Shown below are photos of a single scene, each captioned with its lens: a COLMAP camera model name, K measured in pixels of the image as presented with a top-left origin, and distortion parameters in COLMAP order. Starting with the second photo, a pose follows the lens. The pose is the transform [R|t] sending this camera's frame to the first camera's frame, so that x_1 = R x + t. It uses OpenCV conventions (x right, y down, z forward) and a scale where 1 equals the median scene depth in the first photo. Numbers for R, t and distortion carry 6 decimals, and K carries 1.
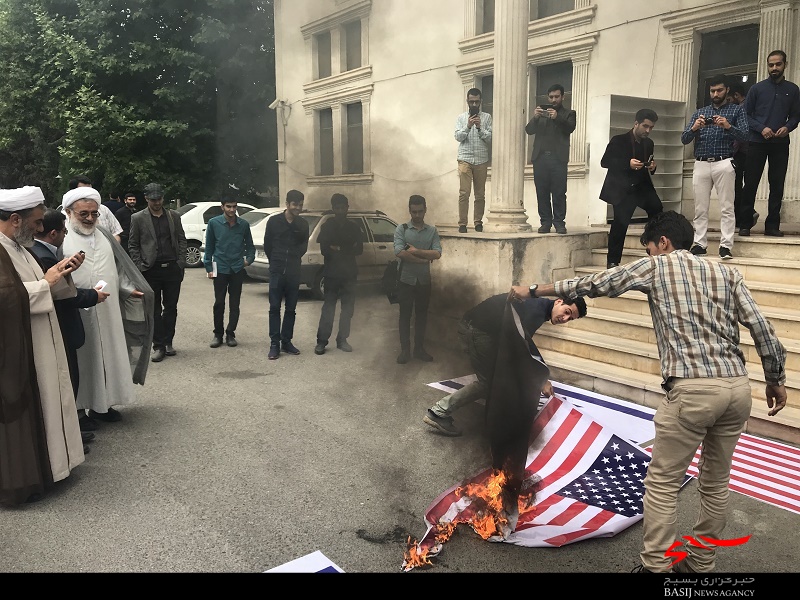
lens RADIAL K [[643.2, 0, 398.4], [0, 643.2, 296.4], [0, 0, 1]] dist [0.030929, -0.031413]
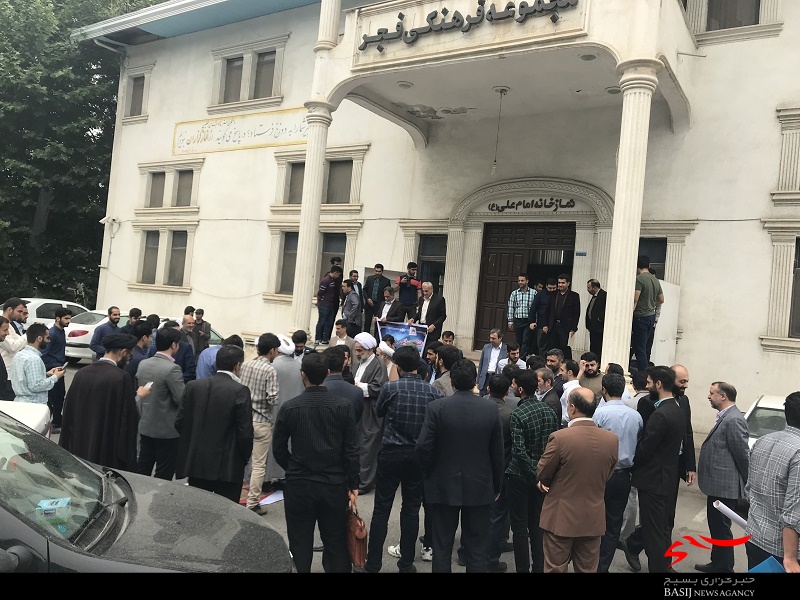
lens RADIAL K [[643.2, 0, 401.0], [0, 643.2, 301.9], [0, 0, 1]] dist [0.030929, -0.031413]
pose [[0.941052, 0.092407, 0.325395, -0.081772], [-0.040531, 0.985835, -0.162744, 0.030755], [-0.335825, 0.139962, 0.931468, -0.397854]]
